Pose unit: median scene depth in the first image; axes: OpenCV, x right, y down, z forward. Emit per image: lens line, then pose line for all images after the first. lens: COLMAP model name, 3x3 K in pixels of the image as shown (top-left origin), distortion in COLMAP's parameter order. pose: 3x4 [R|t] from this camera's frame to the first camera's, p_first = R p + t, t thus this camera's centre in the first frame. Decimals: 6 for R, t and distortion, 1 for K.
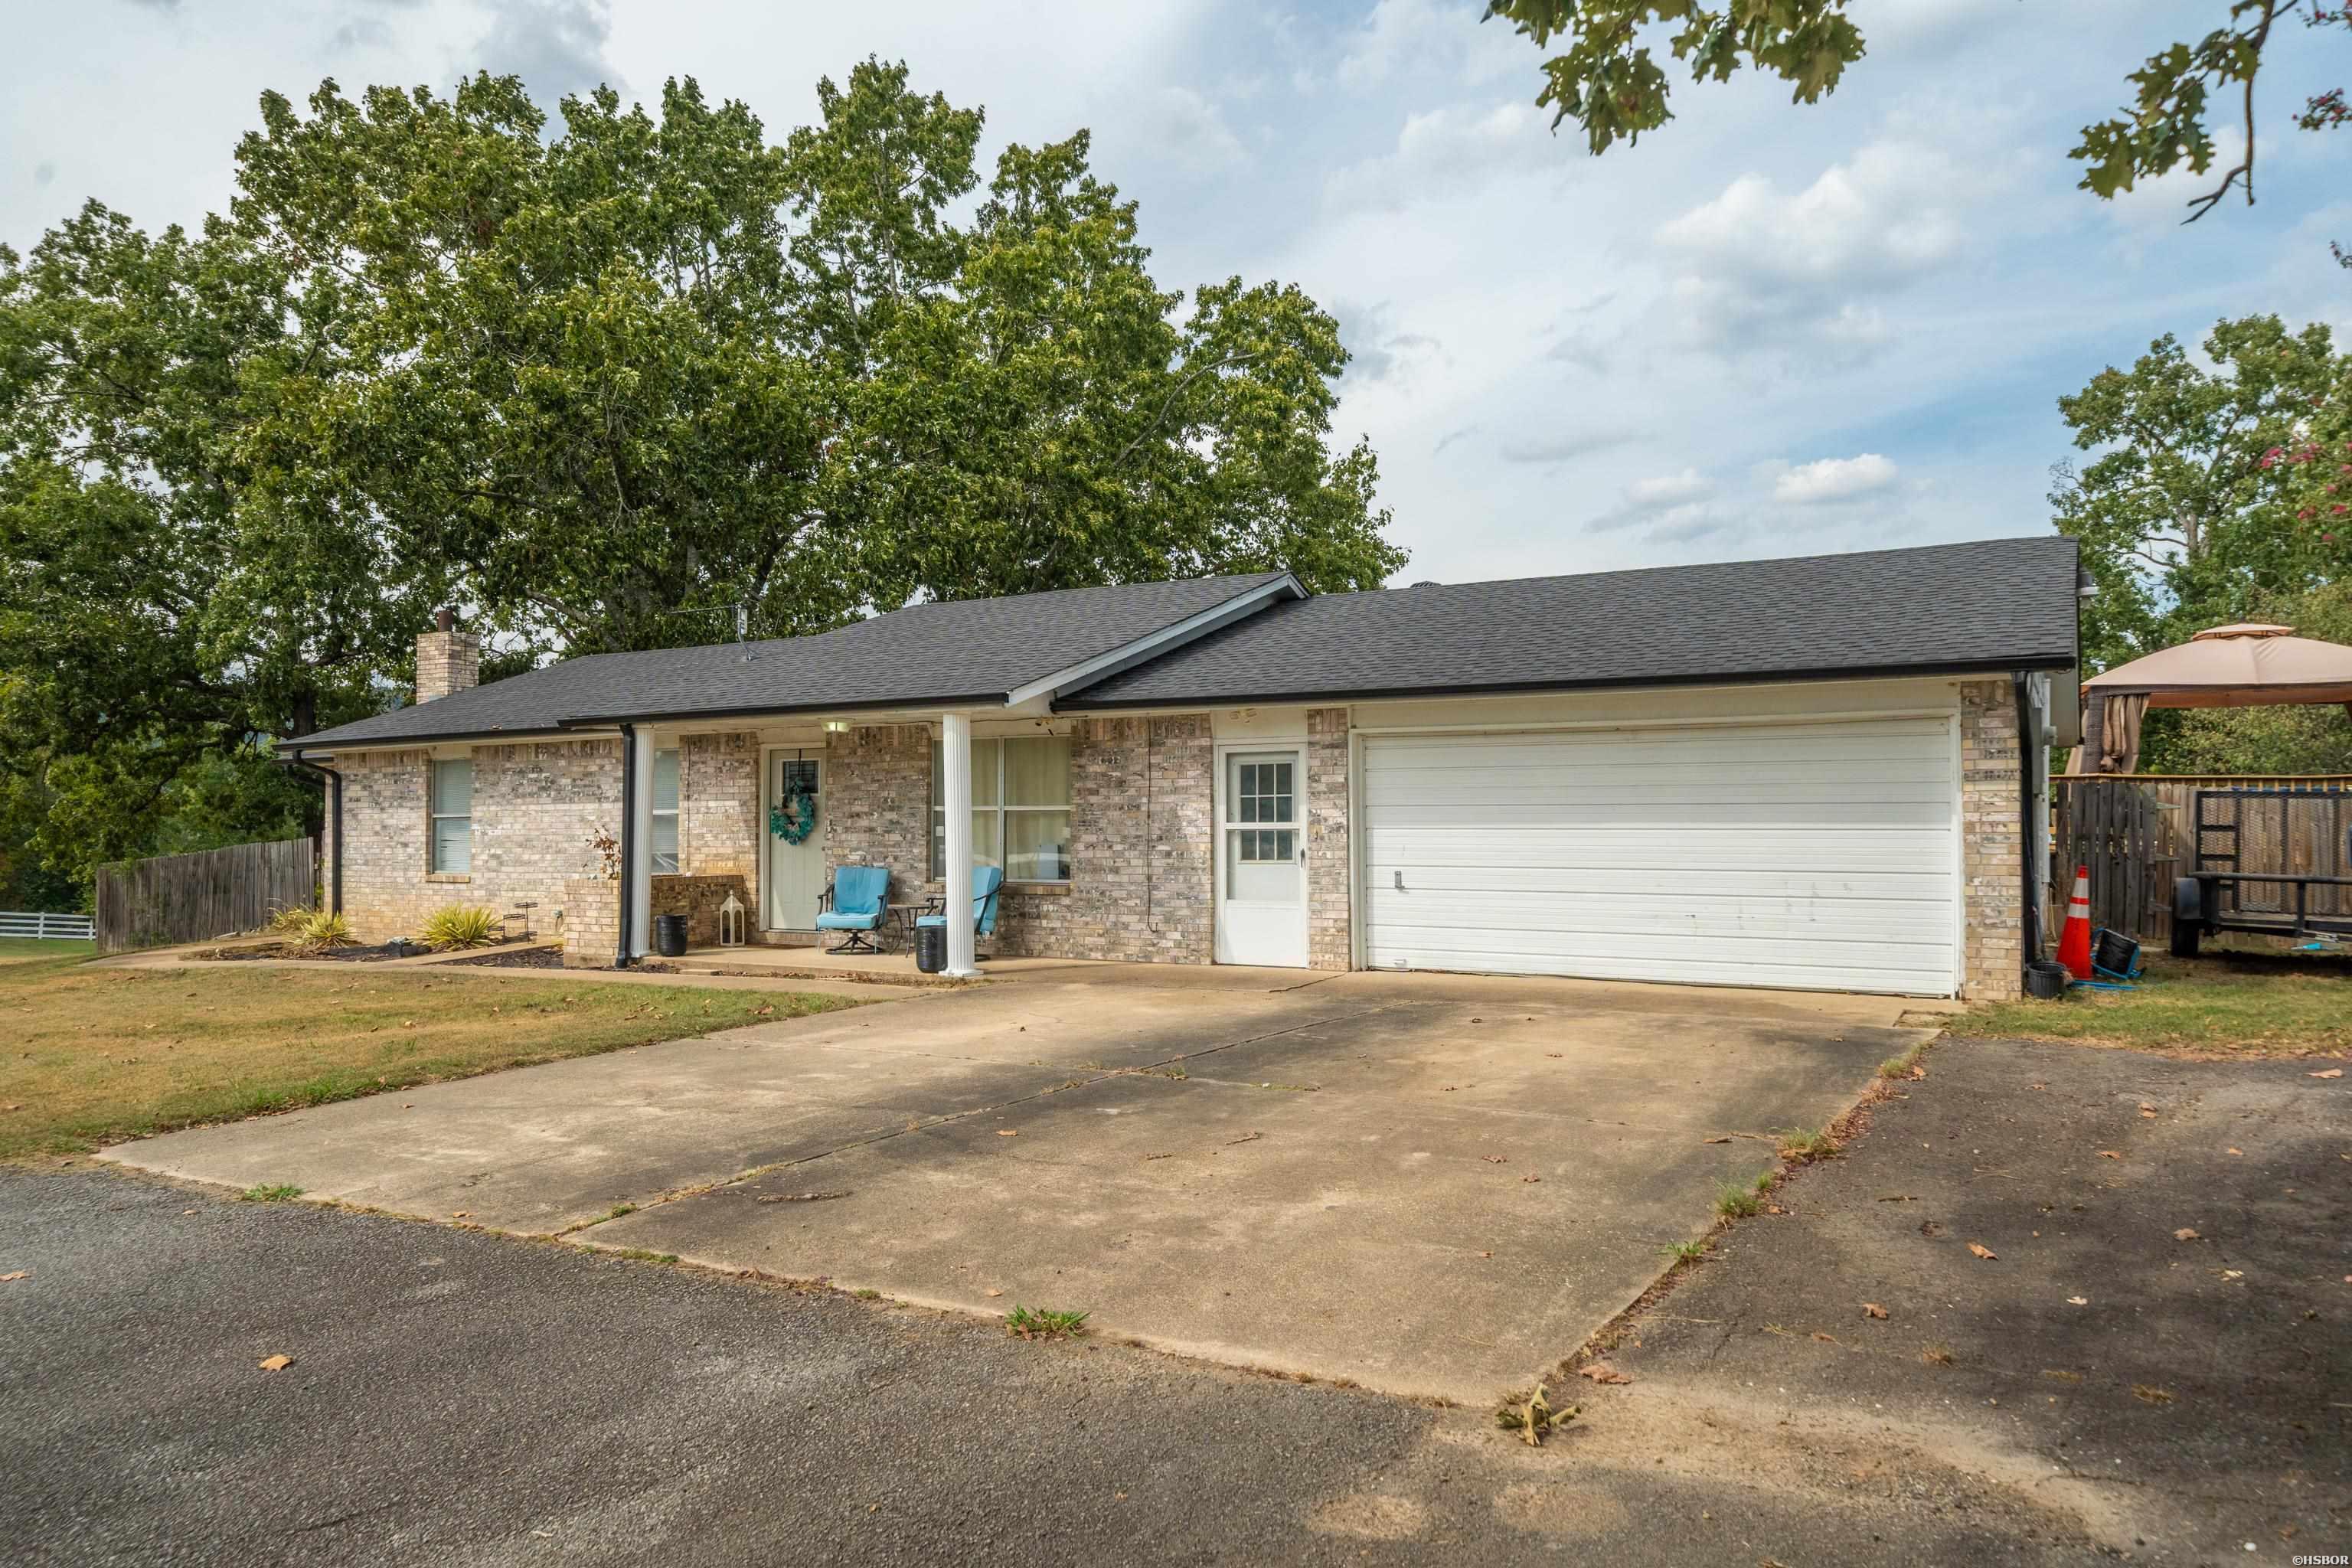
lens RADIAL K [[1587.7, 0, 1176.0], [0, 1587.7, 784.0], [0, 0, 1]] dist [-0.002877, 0.003902]
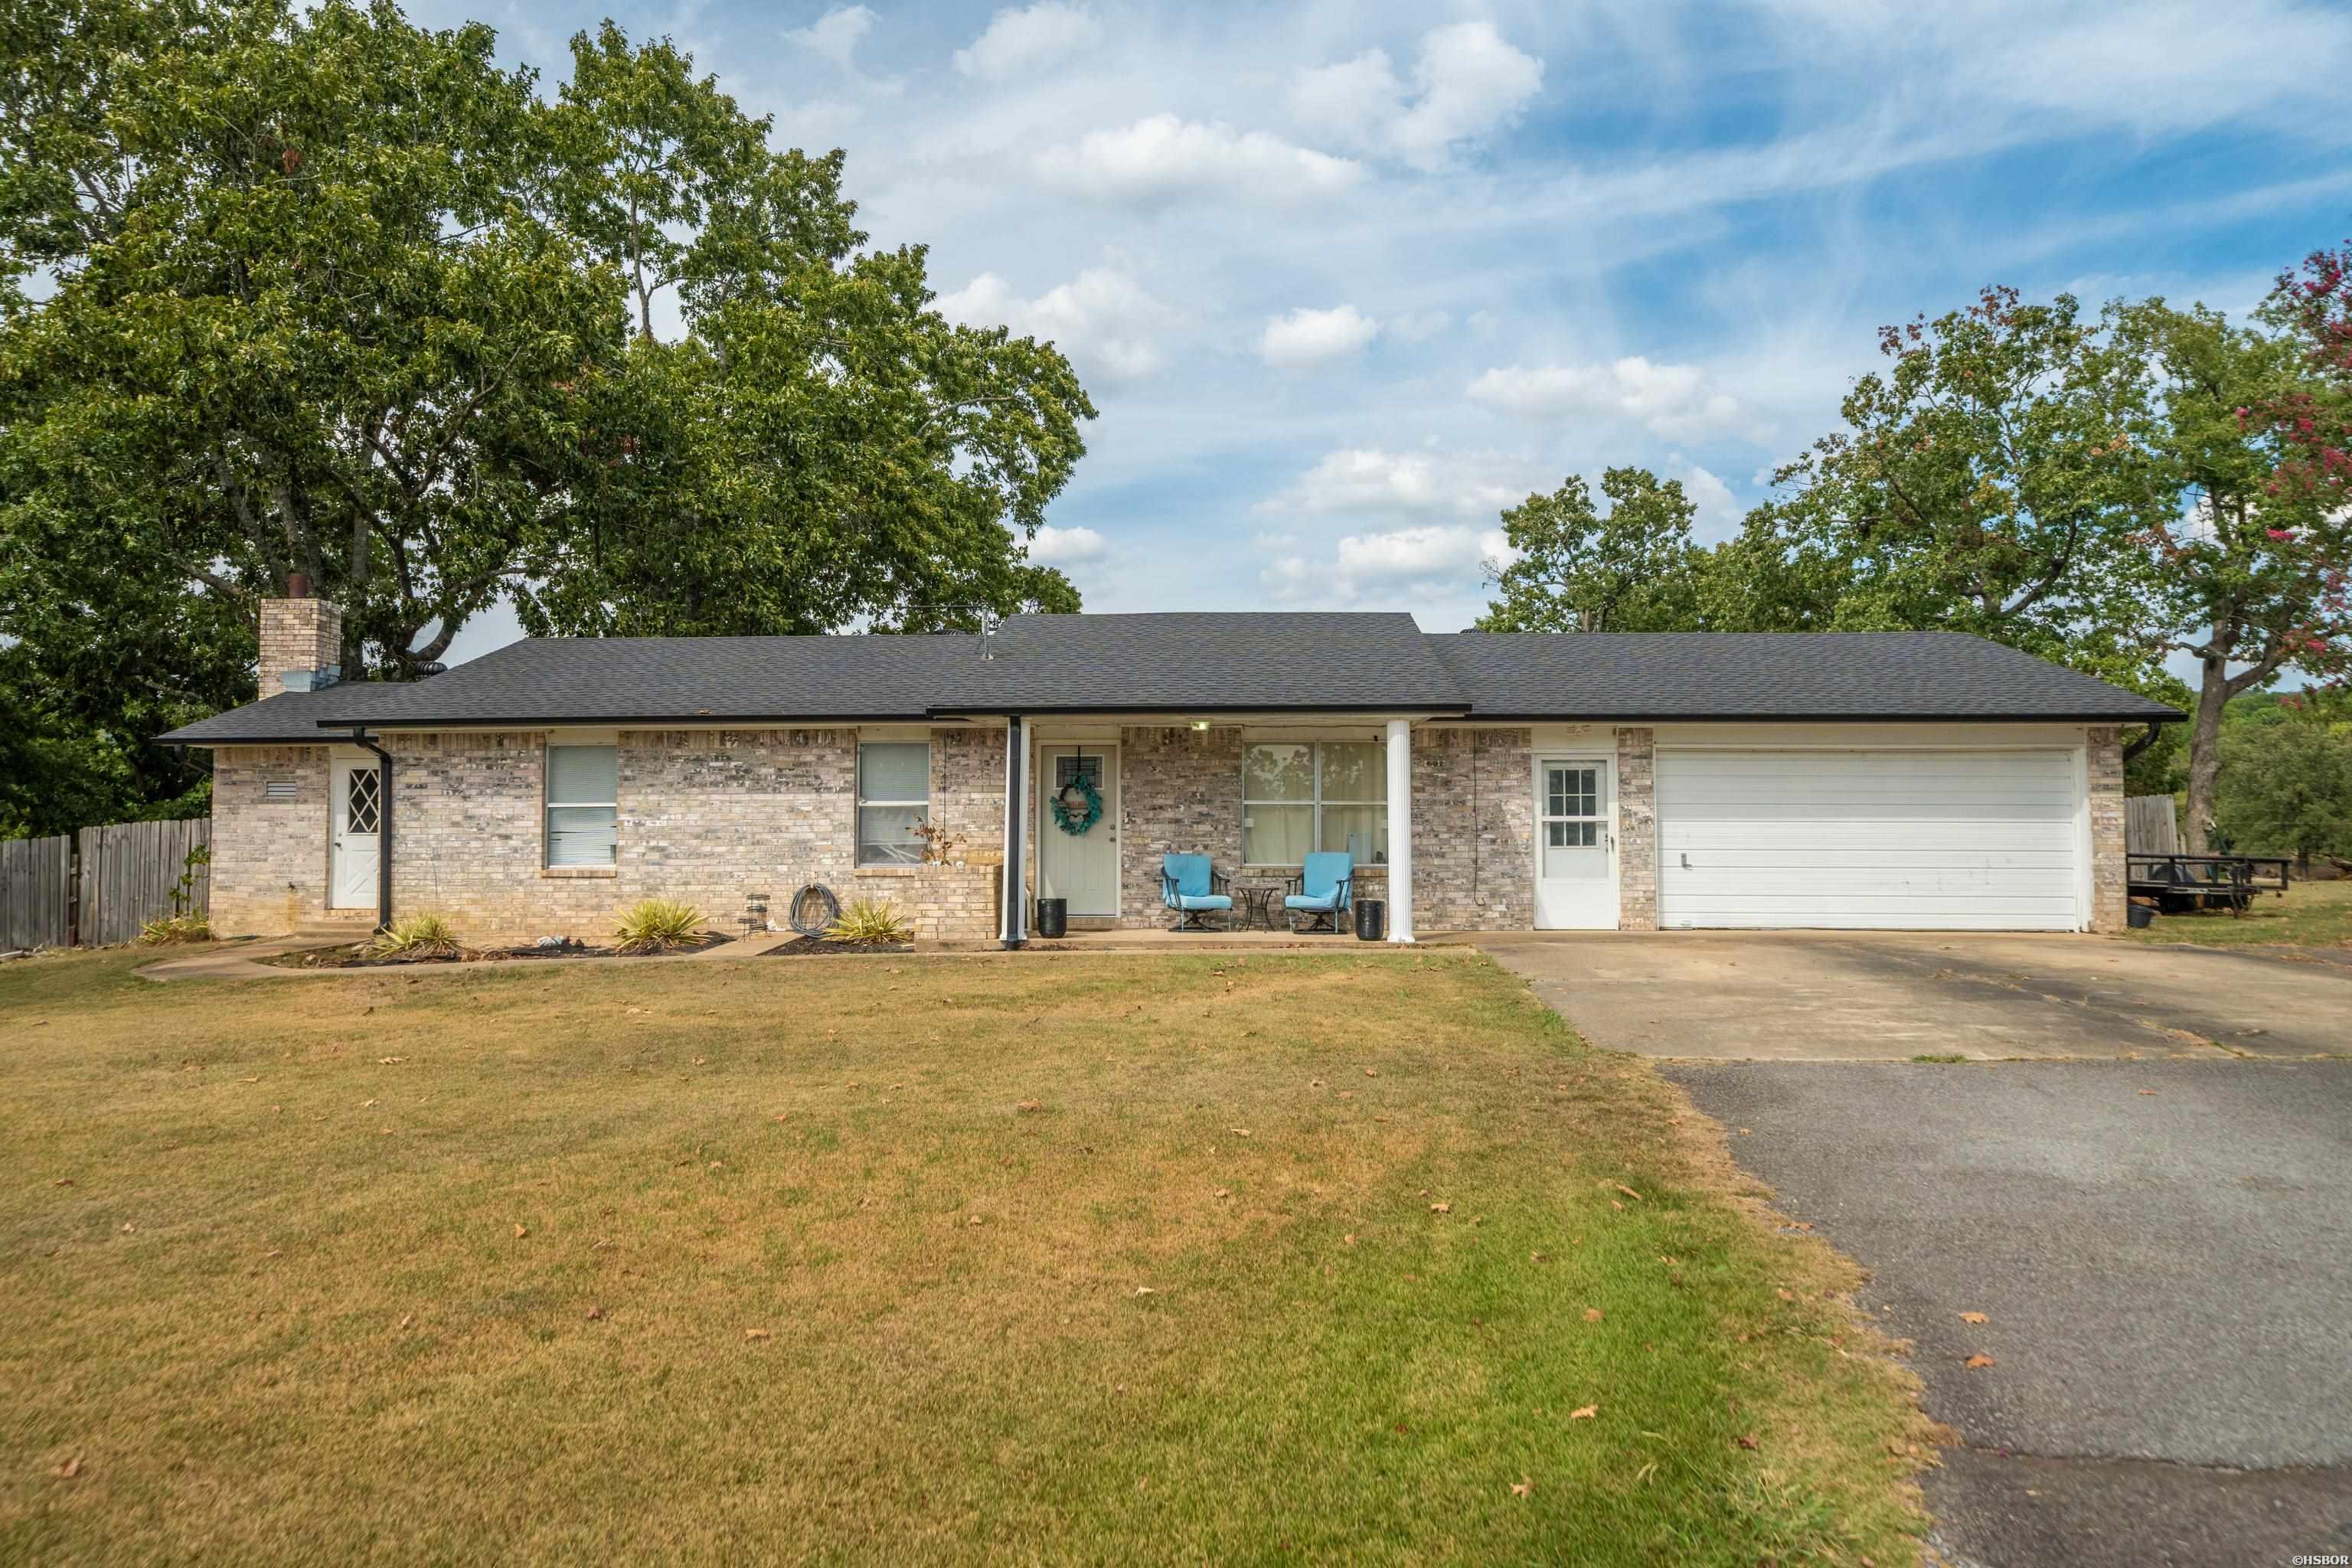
lens RADIAL K [[1527.8, 0, 1176.0], [0, 1527.8, 784.0], [0, 0, 1]] dist [0.001761, -0.000063]
pose [[0.886164, 0.023488, 0.462777, -0.752756], [-0.015630, 0.999661, -0.020808, 0.027751], [-0.463109, 0.011206, 0.886231, 0.067871]]
